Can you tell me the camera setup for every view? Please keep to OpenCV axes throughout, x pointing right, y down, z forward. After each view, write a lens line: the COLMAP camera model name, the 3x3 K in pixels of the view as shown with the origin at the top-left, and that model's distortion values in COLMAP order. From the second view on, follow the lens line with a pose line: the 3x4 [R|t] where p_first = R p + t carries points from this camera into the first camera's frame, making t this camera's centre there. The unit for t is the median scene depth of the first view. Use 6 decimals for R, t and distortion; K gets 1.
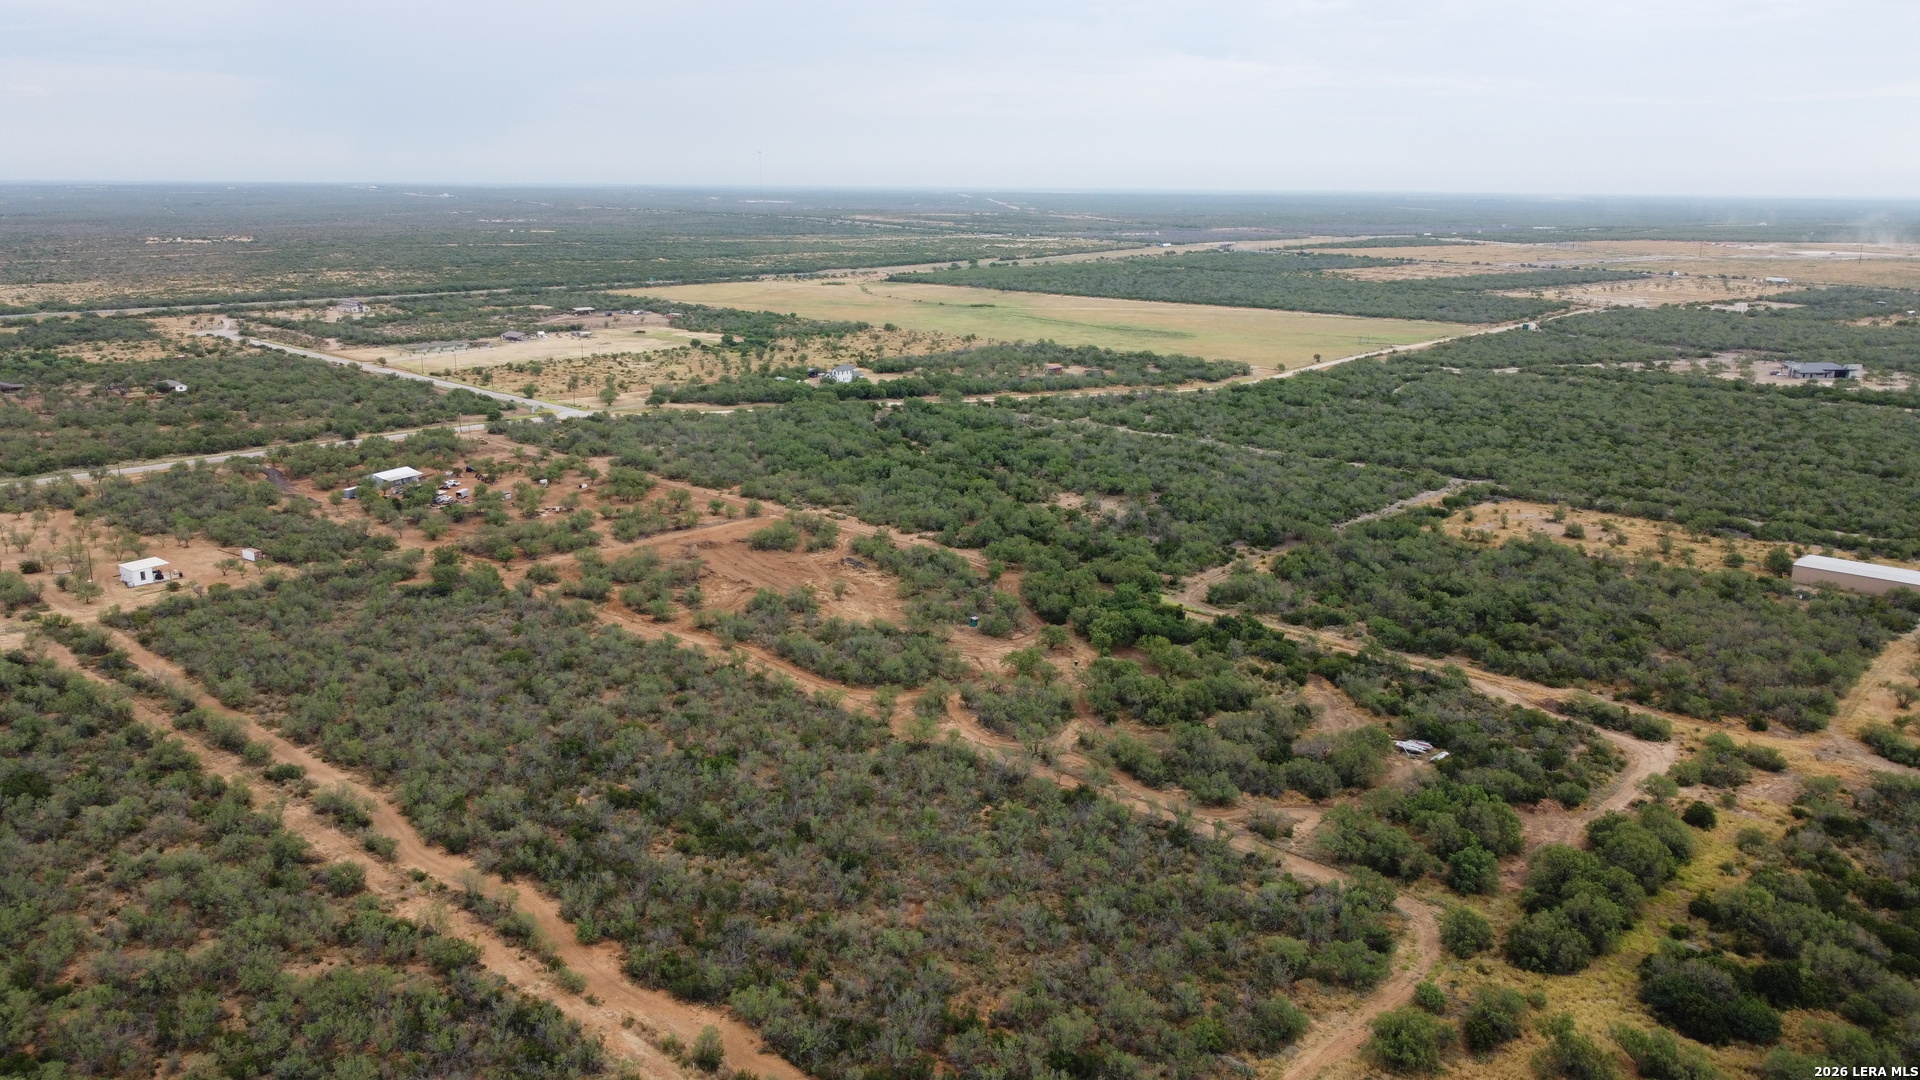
lens RADIAL K [[1466.4, 0, 960.0], [0, 1466.4, 540.0], [0, 0, 1]] dist [-0.004936, -0.000215]
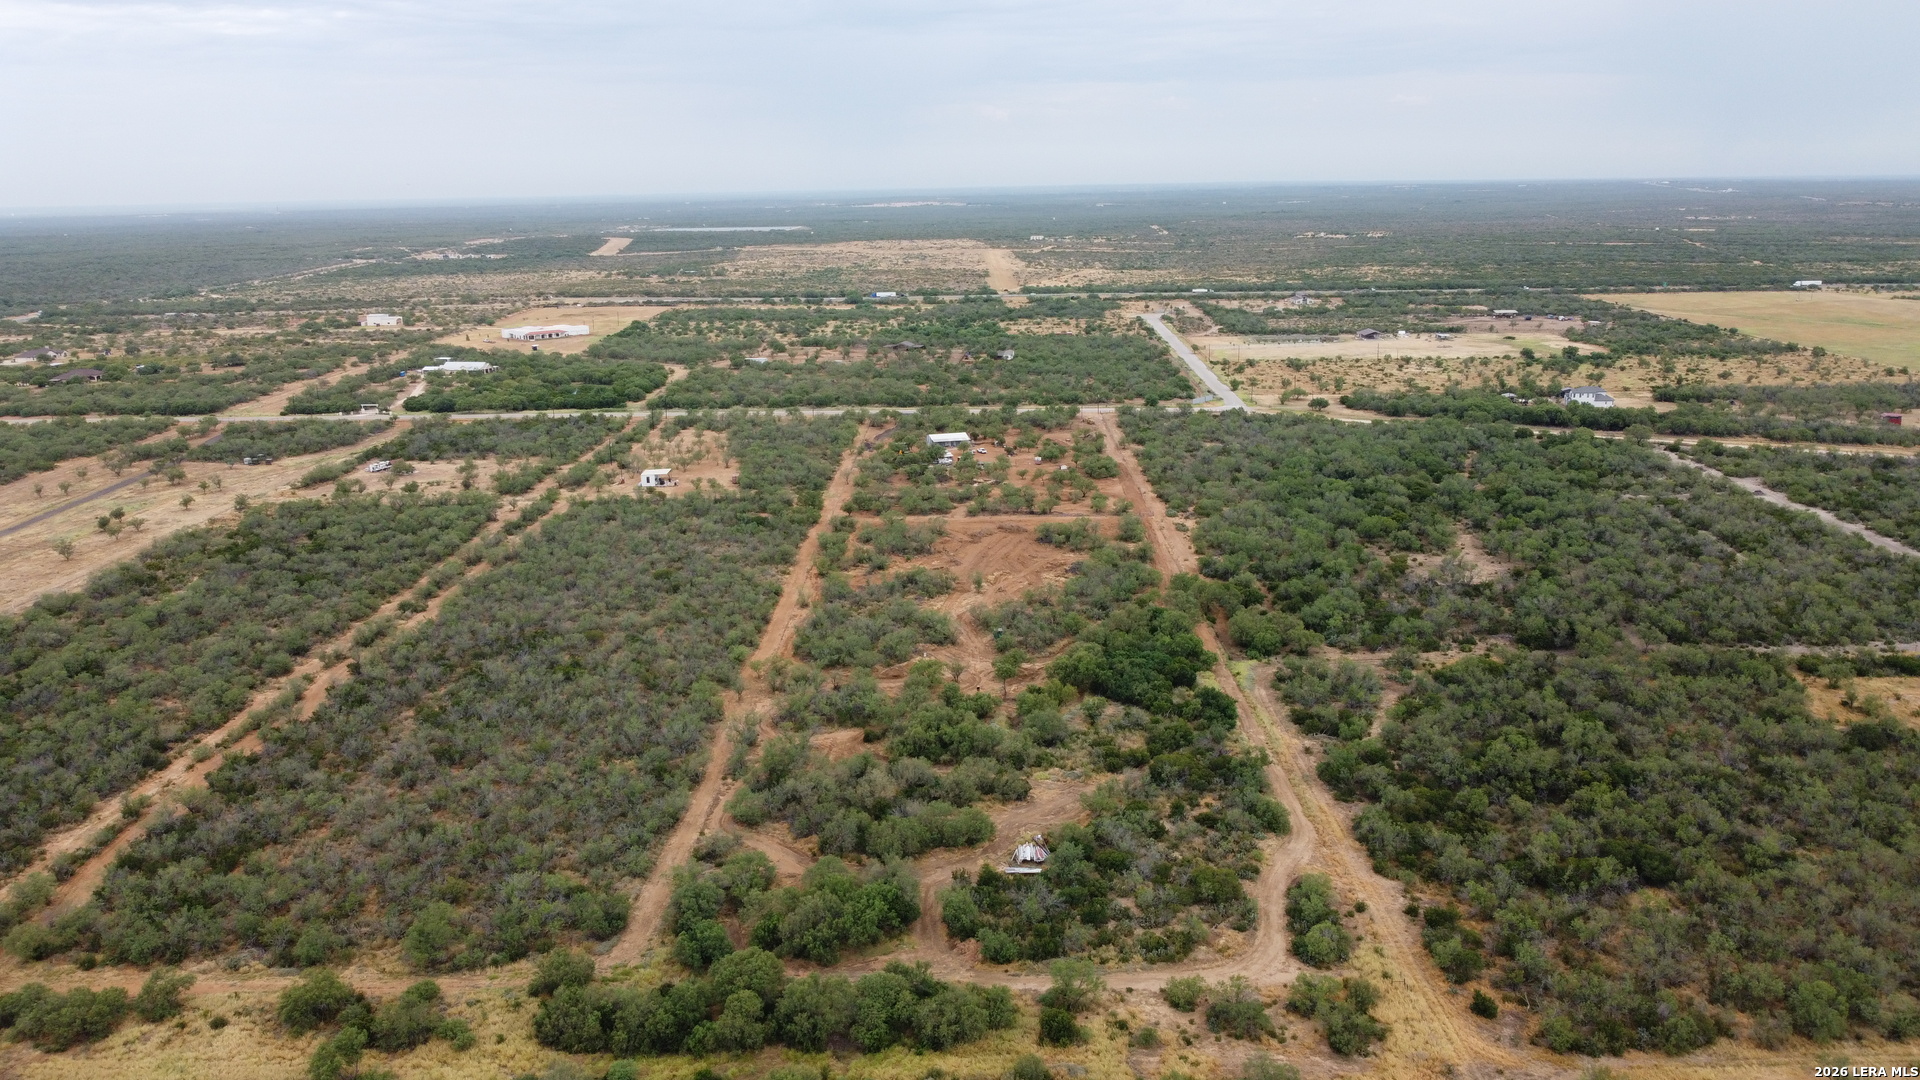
lens RADIAL K [[1466.4, 0, 960.0], [0, 1466.4, 540.0], [0, 0, 1]] dist [-0.004936, -0.000215]
pose [[0.658797, 0.160386, -0.735026, 0.842397], [-0.158420, 0.984679, 0.072871, -0.087141], [0.735452, 0.068435, 0.674112, 0.380664]]
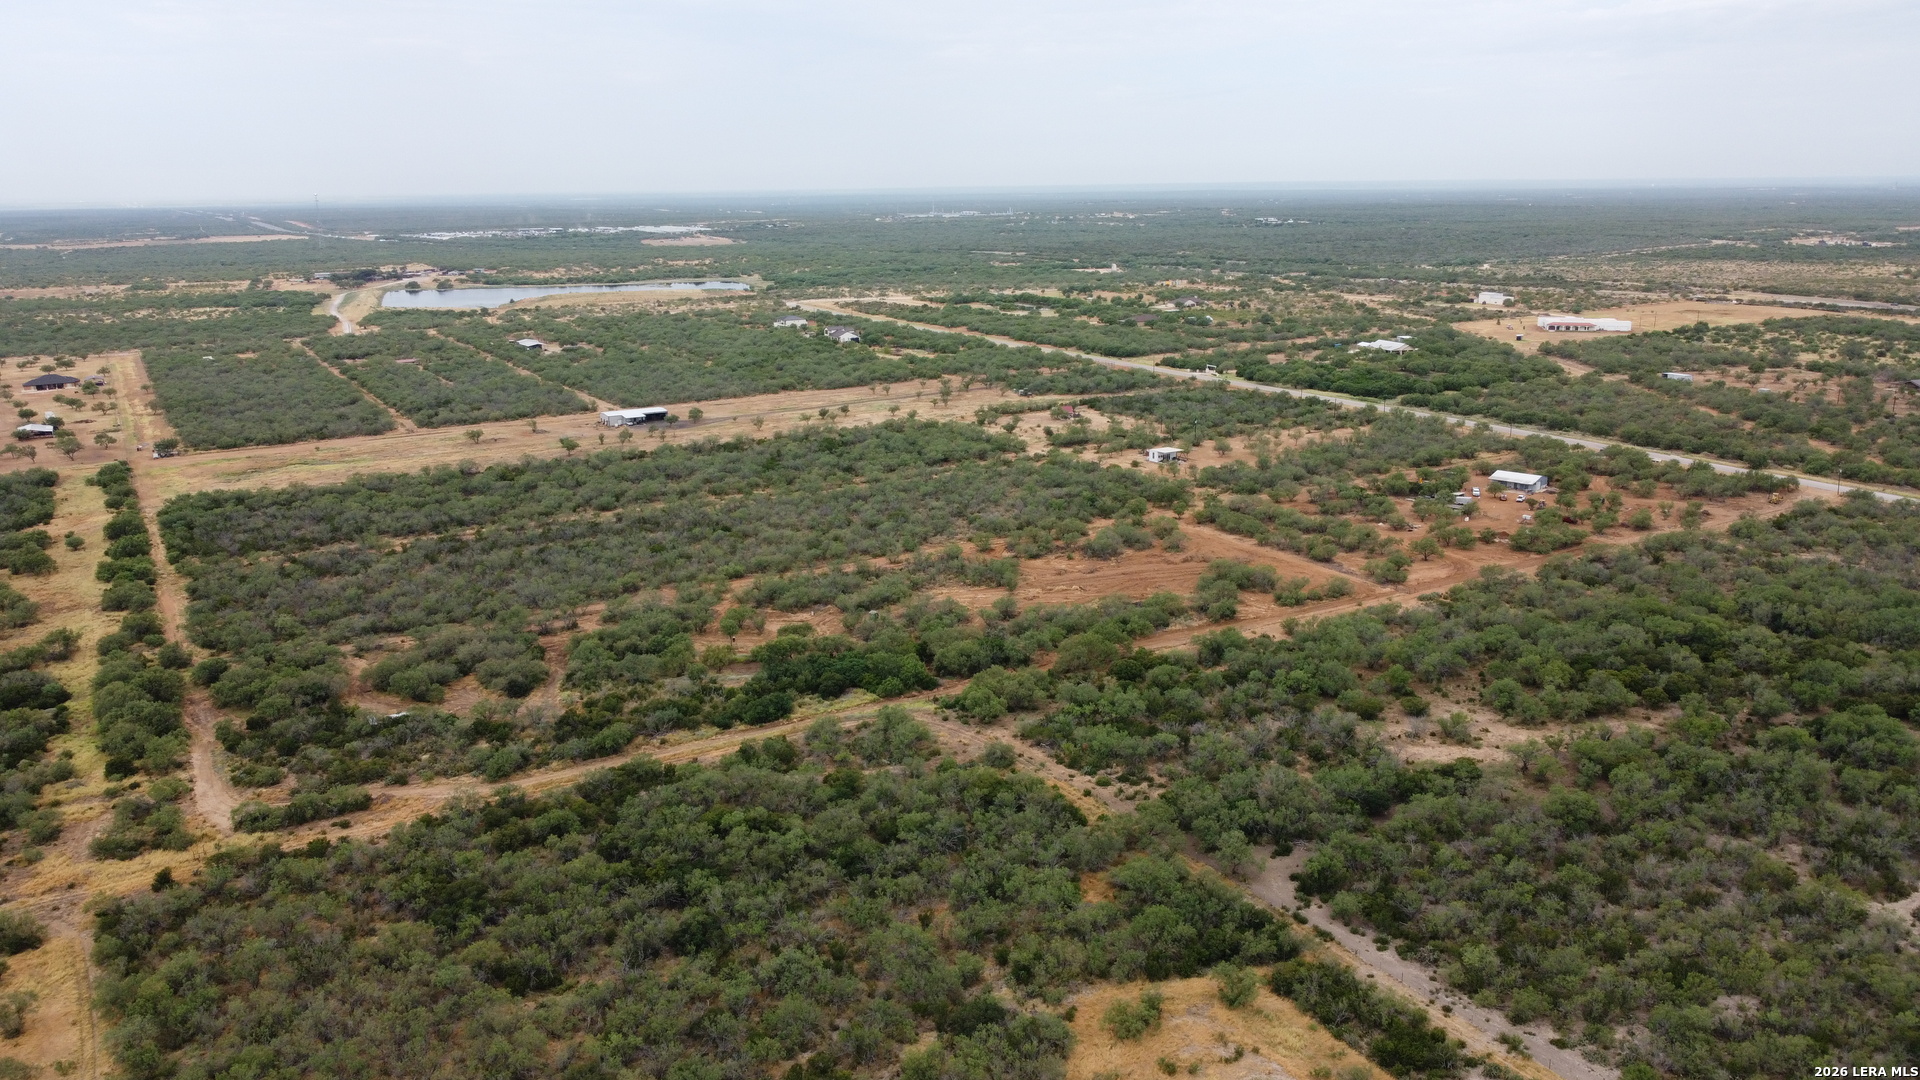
lens RADIAL K [[1466.4, 0, 960.0], [0, 1466.4, 540.0], [0, 0, 1]] dist [-0.004936, -0.000215]
pose [[-0.307445, 0.224005, -0.924824, 1.103760], [-0.218230, 0.929394, 0.297660, -0.371118], [0.926204, 0.293339, -0.236853, 1.537422]]
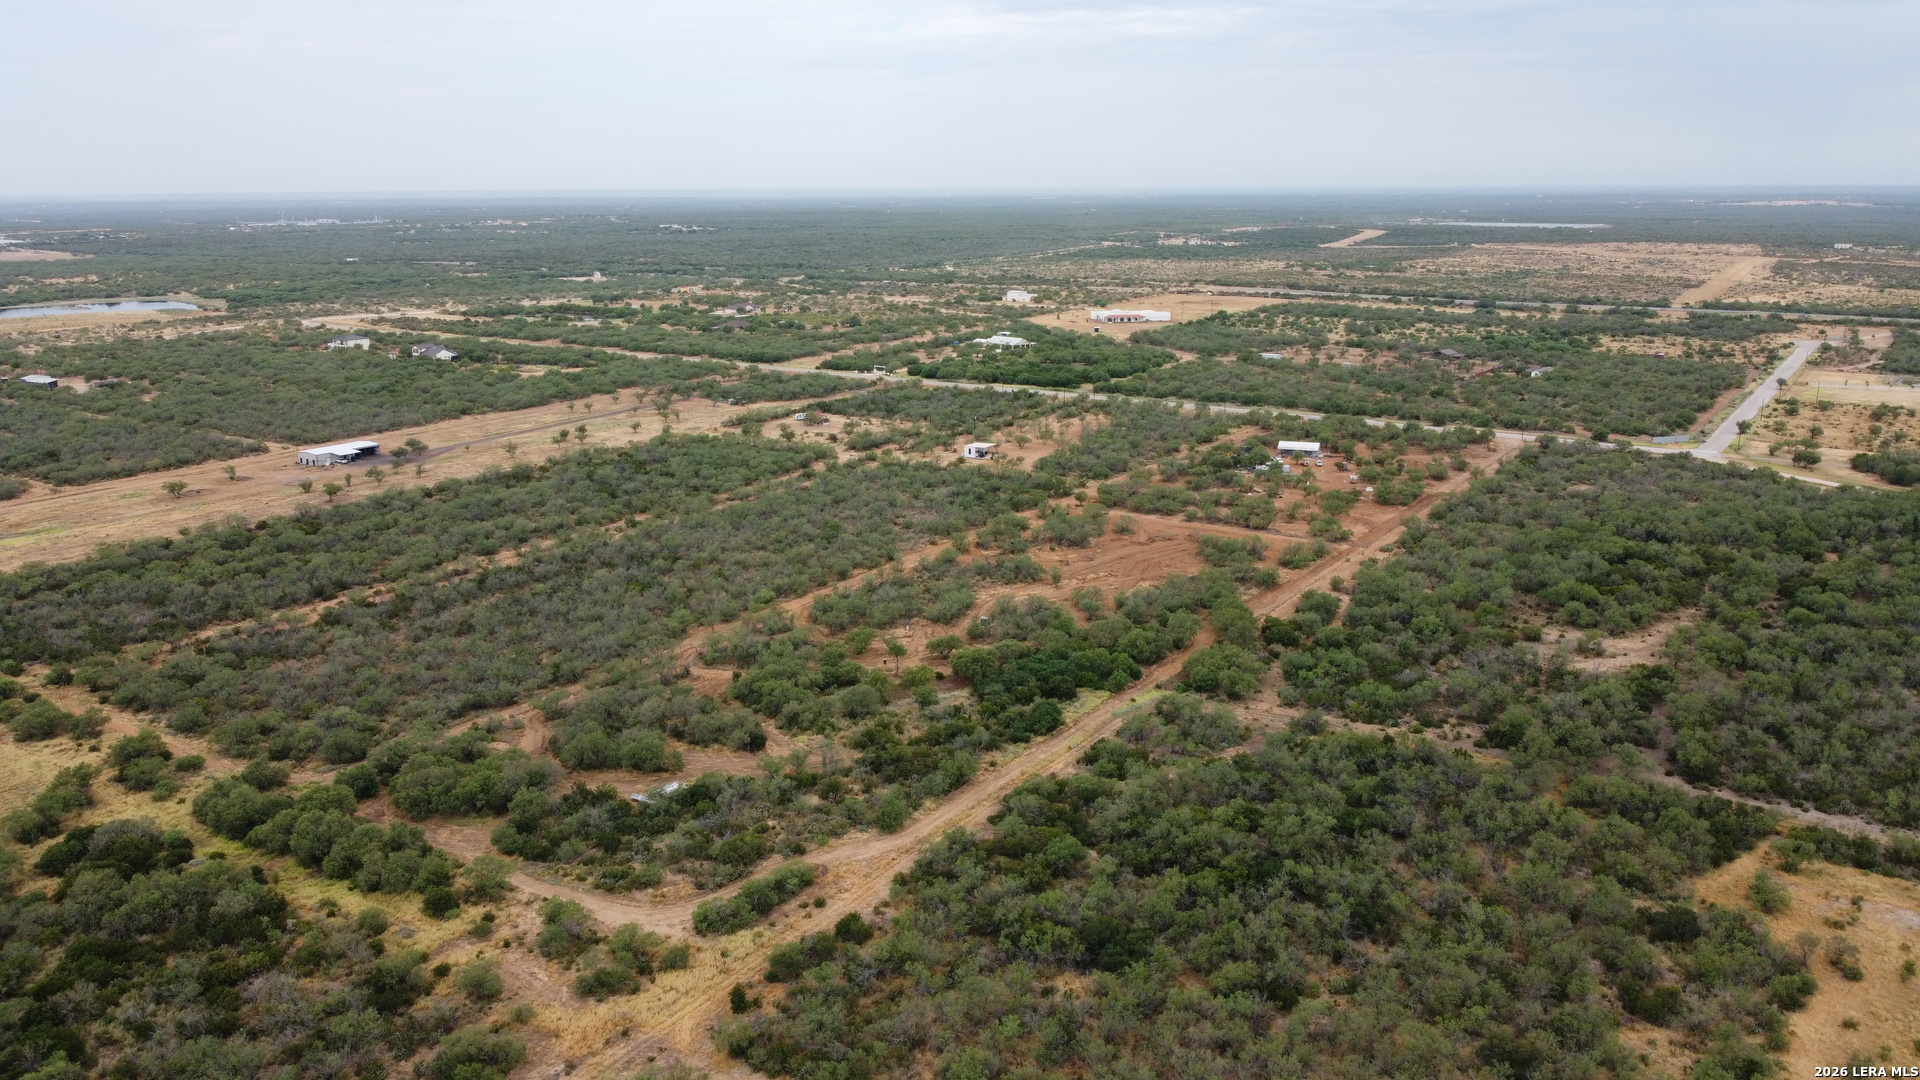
lens RADIAL K [[1466.4, 0, 960.0], [0, 1466.4, 540.0], [0, 0, 1]] dist [-0.004936, -0.000215]
pose [[0.145112, 0.227848, -0.962823, 1.158629], [-0.231831, 0.953863, 0.190788, -0.223039], [0.961872, 0.195526, 0.191240, 0.933526]]
